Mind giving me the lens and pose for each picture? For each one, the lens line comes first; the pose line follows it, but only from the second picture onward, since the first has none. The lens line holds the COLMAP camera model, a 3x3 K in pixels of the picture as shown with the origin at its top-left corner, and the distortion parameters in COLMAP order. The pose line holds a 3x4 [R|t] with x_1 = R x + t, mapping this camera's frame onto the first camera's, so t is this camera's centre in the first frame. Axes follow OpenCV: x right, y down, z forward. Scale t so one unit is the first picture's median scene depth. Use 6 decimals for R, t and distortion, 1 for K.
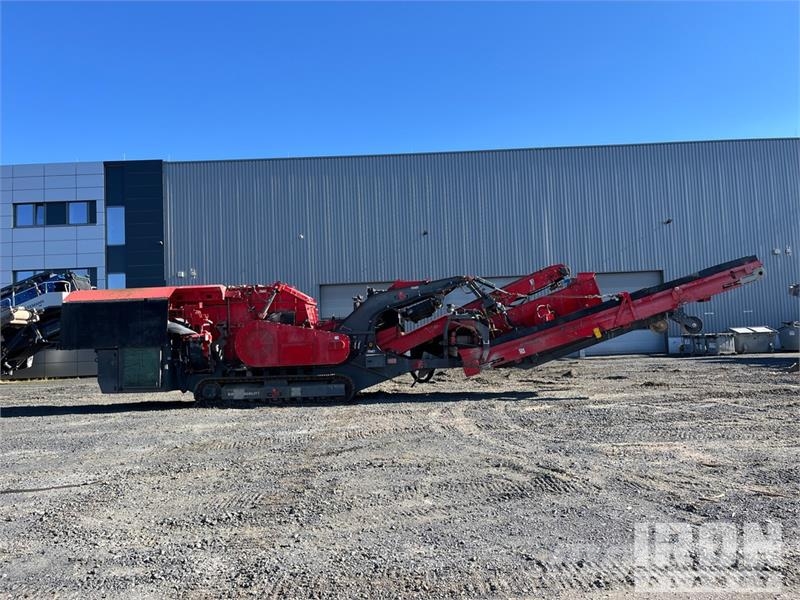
lens RADIAL K [[580.6, 0, 409.2], [0, 580.6, 301.3], [0, 0, 1]] dist [0.055316, -0.076145]
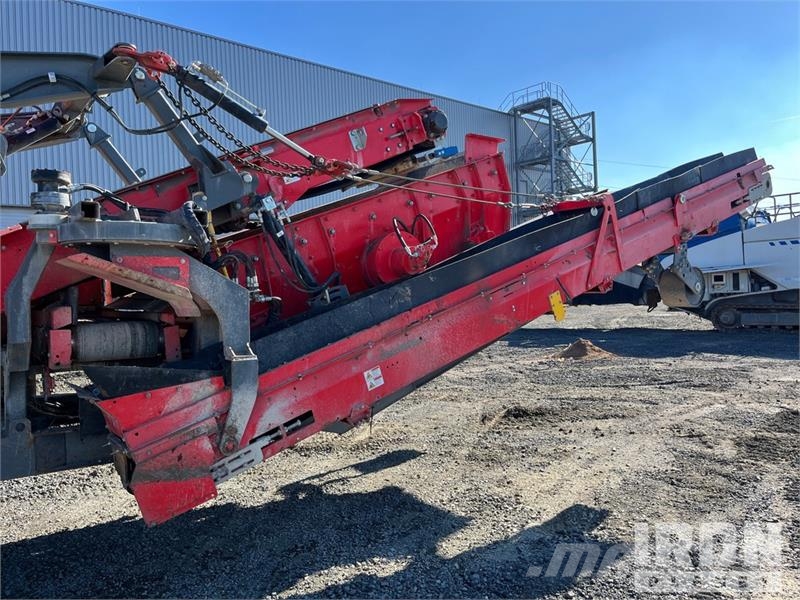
lens RADIAL K [[603.1, 0, 393.5], [0, 603.1, 290.1], [0, 0, 1]] dist [0.066114, -0.080640]
pose [[0.751339, 0.009321, 0.659850, 0.019288], [-0.037240, 0.998906, 0.028293, 0.035409], [-0.658864, -0.045830, 0.750864, 0.748281]]
